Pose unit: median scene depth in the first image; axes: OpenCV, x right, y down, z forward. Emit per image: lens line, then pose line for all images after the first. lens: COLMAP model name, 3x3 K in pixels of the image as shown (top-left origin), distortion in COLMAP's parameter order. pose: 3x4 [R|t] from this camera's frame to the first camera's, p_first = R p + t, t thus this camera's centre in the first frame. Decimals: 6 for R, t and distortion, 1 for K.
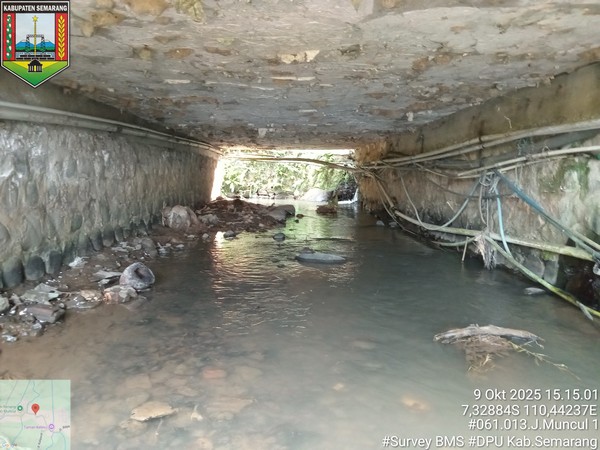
lens RADIAL K [[451.6, 0, 300.0], [0, 451.6, 227.1], [0, 0, 1]] dist [-0.003155, -0.006812]
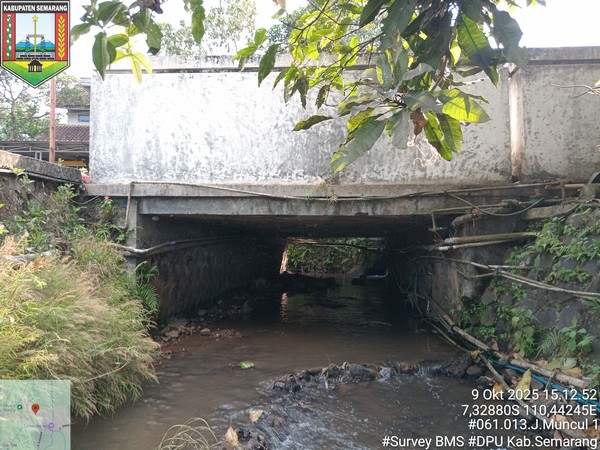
lens RADIAL K [[451.6, 0, 301.7], [0, 451.6, 226.1], [0, 0, 1]] dist [-0.003155, -0.006812]
pose [[0.989648, -0.005554, -0.143409, 0.079151], [-0.017931, 0.986636, -0.161951, 0.021639], [0.142392, 0.162846, 0.976323, -0.414407]]
